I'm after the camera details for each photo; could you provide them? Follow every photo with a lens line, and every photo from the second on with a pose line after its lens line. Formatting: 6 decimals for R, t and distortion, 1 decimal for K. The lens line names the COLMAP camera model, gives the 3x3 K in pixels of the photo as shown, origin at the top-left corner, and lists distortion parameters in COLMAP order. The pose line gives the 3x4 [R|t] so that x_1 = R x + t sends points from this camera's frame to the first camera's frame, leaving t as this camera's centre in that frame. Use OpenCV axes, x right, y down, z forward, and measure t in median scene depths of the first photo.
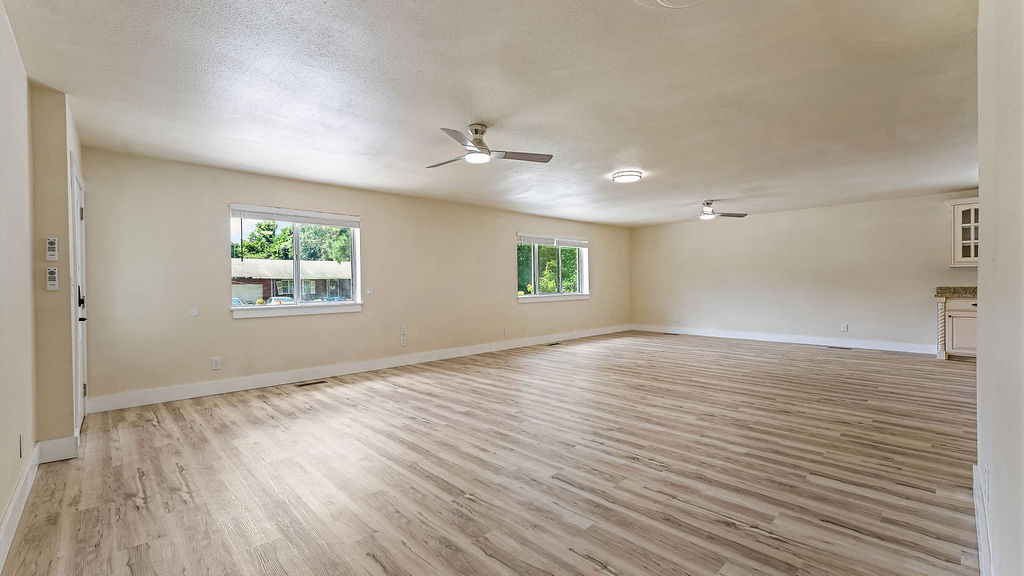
lens RADIAL K [[434.9, 0, 508.1], [0, 434.9, 286.5], [0, 0, 1]] dist [-0.006591, 0.000145]
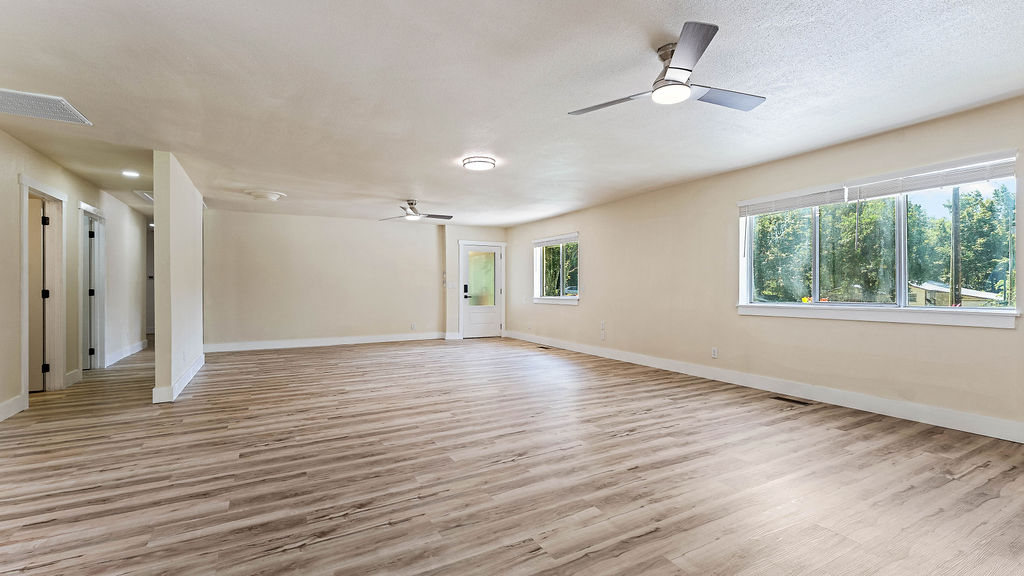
lens RADIAL K [[434.9, 0, 498.4], [0, 434.9, 283.8], [0, 0, 1]] dist [-0.006591, 0.000145]
pose [[-0.273929, 0.007815, -0.961718, 1.557578], [0.002081, 0.999969, 0.007533, -0.024903], [0.961748, 0.000062, -0.273937, 1.790579]]
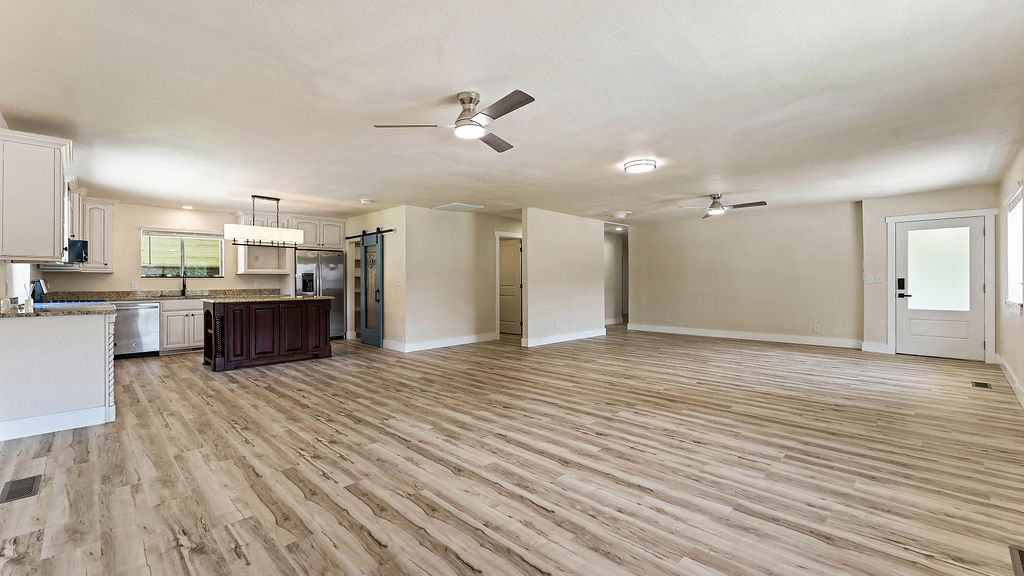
lens RADIAL K [[434.9, 0, 508.0], [0, 434.9, 279.4], [0, 0, 1]] dist [-0.006591, 0.000145]
pose [[-0.999751, 0.017002, -0.014472, 0.795113], [0.017026, 0.999854, -0.001543, -0.019966], [0.014443, -0.001789, -0.999894, 2.678309]]
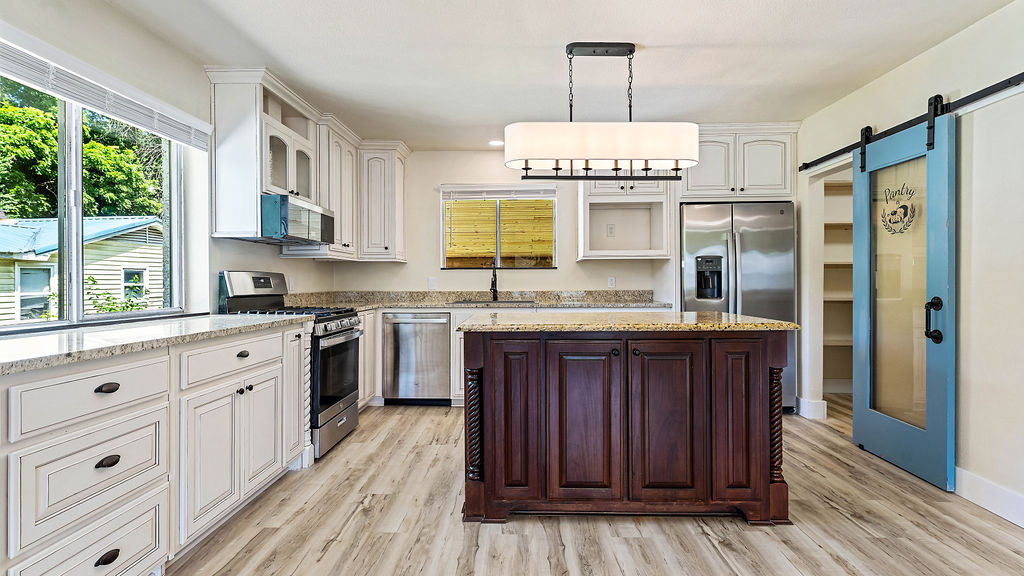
lens RADIAL K [[506.9, 0, 507.0], [0, 506.9, 279.4], [0, 0, 1]] dist [-0.004892, -0.000791]
pose [[-0.704695, 0.015928, 0.709331, 1.305609], [0.013693, 0.999867, -0.008848, -0.017227], [-0.709378, 0.003478, -0.704820, 1.551310]]
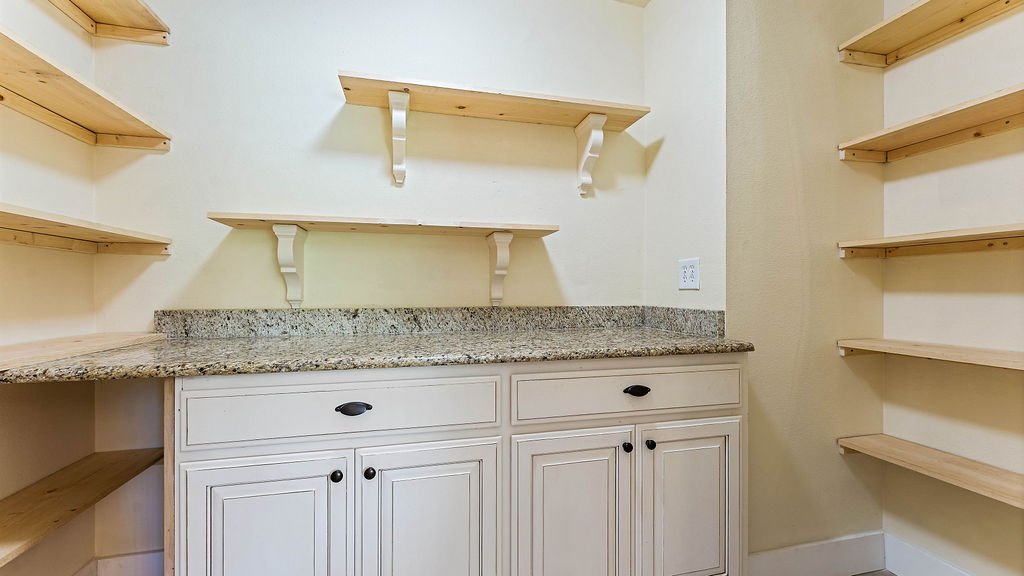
lens RADIAL K [[415.5, 0, 513.2], [0, 415.5, 292.0], [0, 0, 1]] dist [-0.004613, 0.000036]
pose [[0.491828, 0.013654, 0.870585, 1.658201], [0.003278, 0.999841, -0.017533, -0.006679], [-0.870686, 0.011477, 0.491705, 1.252235]]
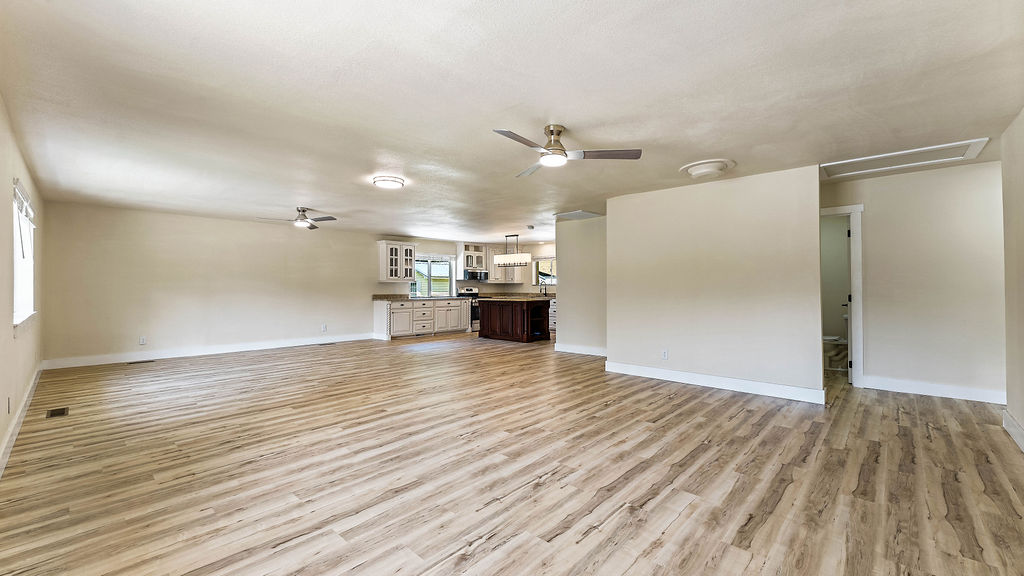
lens RADIAL K [[415.5, 0, 501.9], [0, 415.5, 279.0], [0, 0, 1]] dist [-0.004613, 0.000036]
pose [[-0.053246, 0.029487, 0.998146, -0.924872], [0.006192, 0.999554, -0.029198, -0.015649], [-0.998562, 0.004626, -0.053405, 1.116819]]
